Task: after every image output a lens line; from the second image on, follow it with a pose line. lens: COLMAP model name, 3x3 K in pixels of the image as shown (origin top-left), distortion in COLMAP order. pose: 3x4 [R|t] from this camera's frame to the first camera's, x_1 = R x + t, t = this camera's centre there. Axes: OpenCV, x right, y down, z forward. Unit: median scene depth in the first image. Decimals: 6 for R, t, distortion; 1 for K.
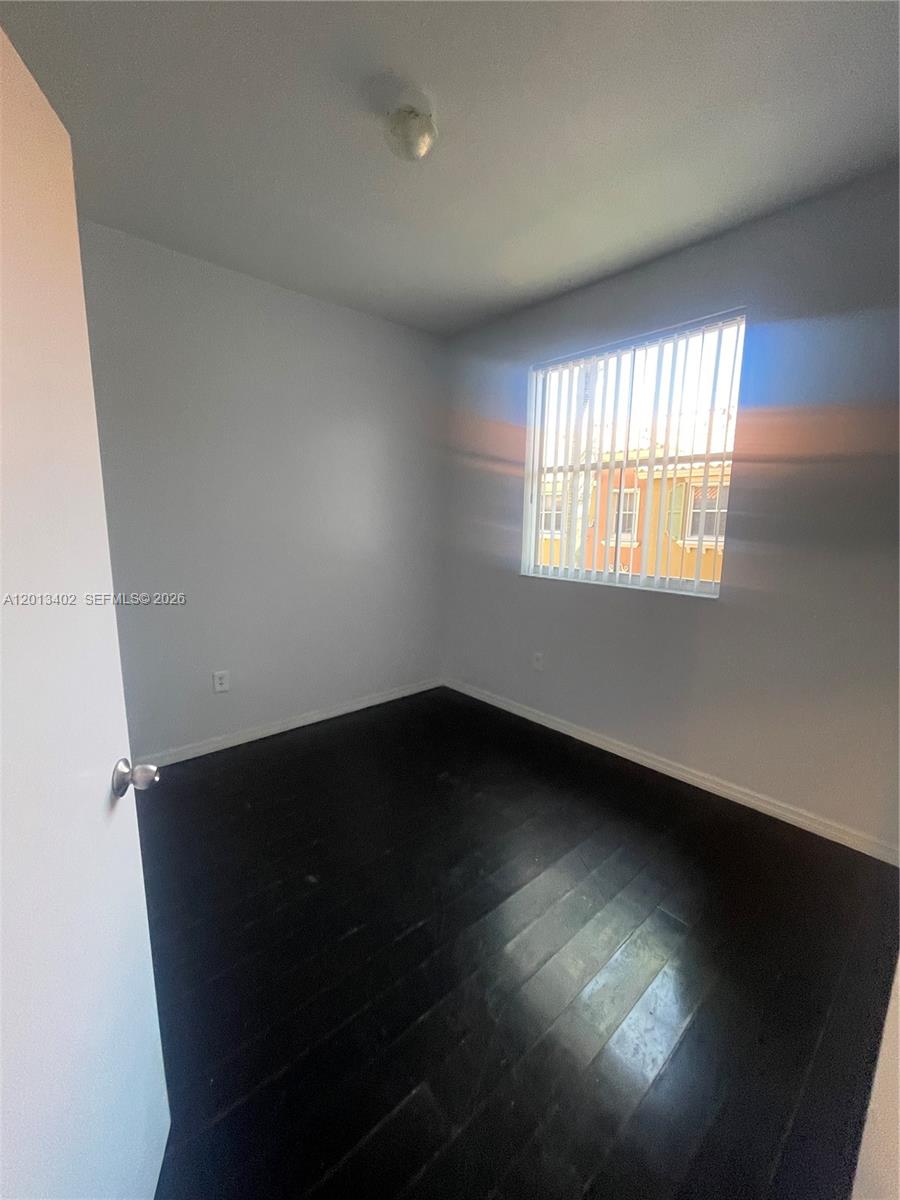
lens RADIAL K [[480.2, 0, 439.3], [0, 480.2, 601.1], [0, 0, 1]] dist [0.003185, -0.001810]
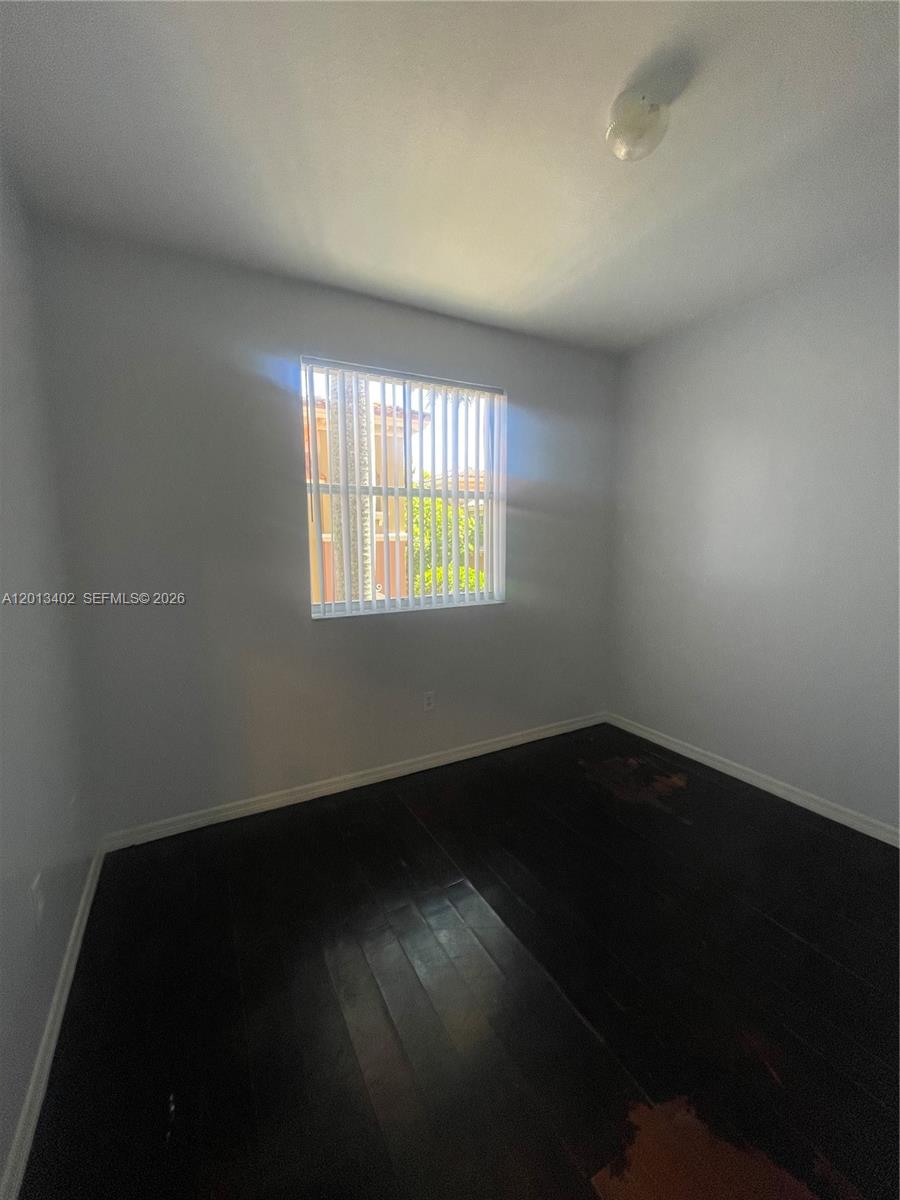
lens RADIAL K [[480.2, 0, 442.3], [0, 480.2, 604.3], [0, 0, 1]] dist [0.003185, -0.001810]
pose [[0.224320, -0.128760, 0.965972, -0.653541], [0.180654, 0.979546, 0.088618, -0.131276], [-0.957625, 0.154628, 0.242993, 0.736470]]
